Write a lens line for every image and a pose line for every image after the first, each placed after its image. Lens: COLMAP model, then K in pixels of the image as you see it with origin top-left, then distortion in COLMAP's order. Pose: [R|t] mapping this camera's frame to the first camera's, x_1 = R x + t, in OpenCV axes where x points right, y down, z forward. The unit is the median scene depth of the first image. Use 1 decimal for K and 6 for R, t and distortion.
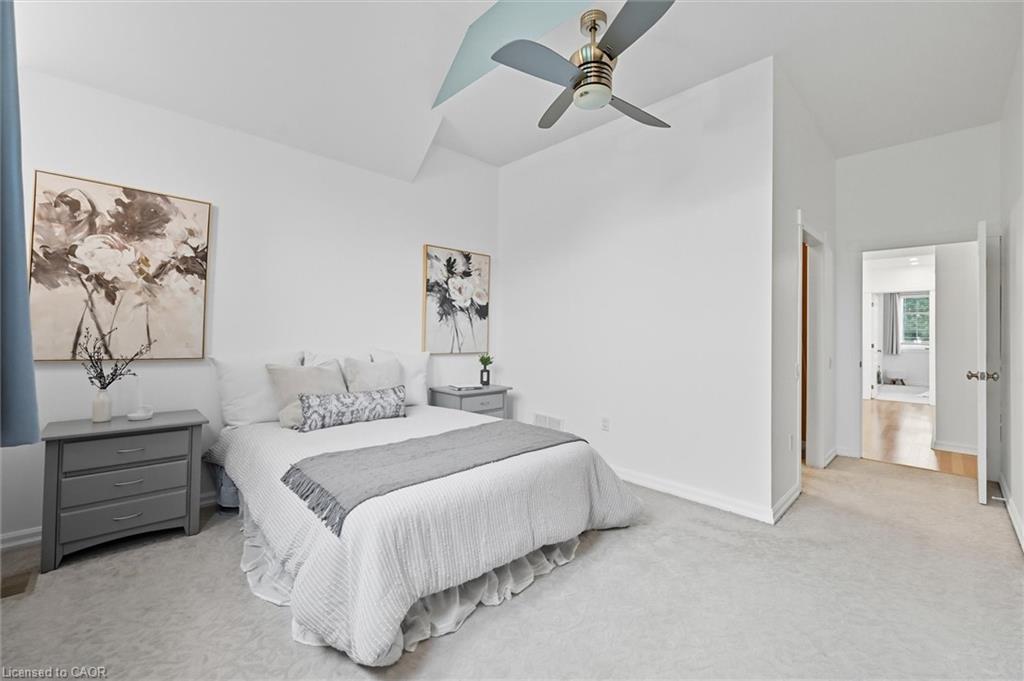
lens RADIAL K [[418.6, 0, 515.8], [0, 418.6, 325.6], [0, 0, 1]] dist [0.000820, -0.000236]
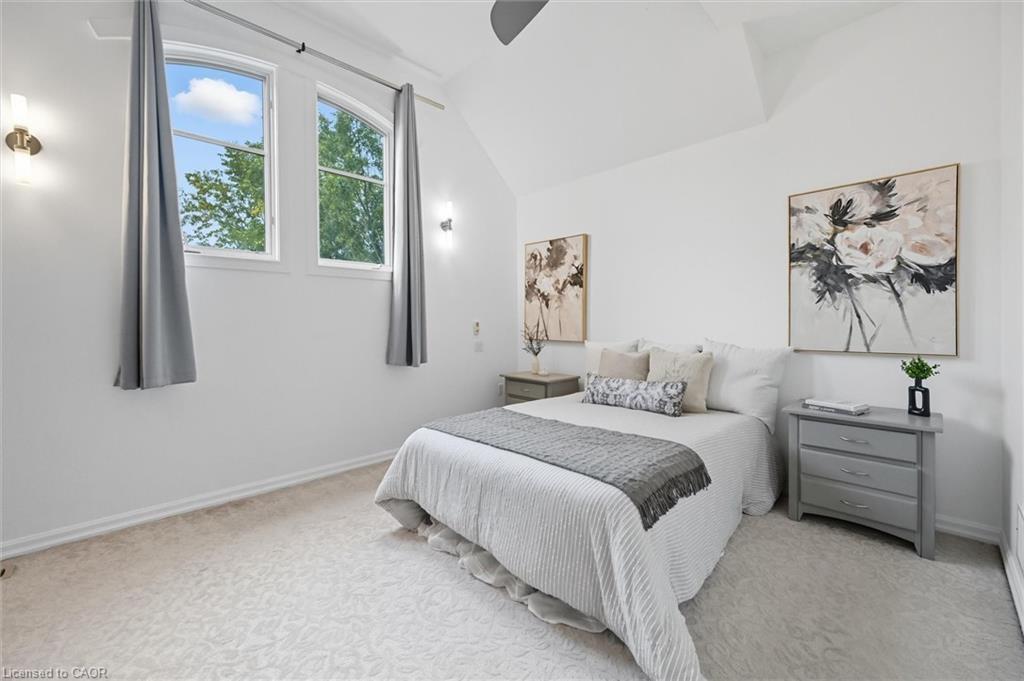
lens RADIAL K [[418.6, 0, 515.8], [0, 418.6, 325.6], [0, 0, 1]] dist [0.000820, -0.000236]
pose [[0.015154, -0.017793, -0.999727, 0.474944], [0.020147, 0.999644, -0.017486, 0.028238], [0.999682, -0.019877, 0.015507, 0.512209]]
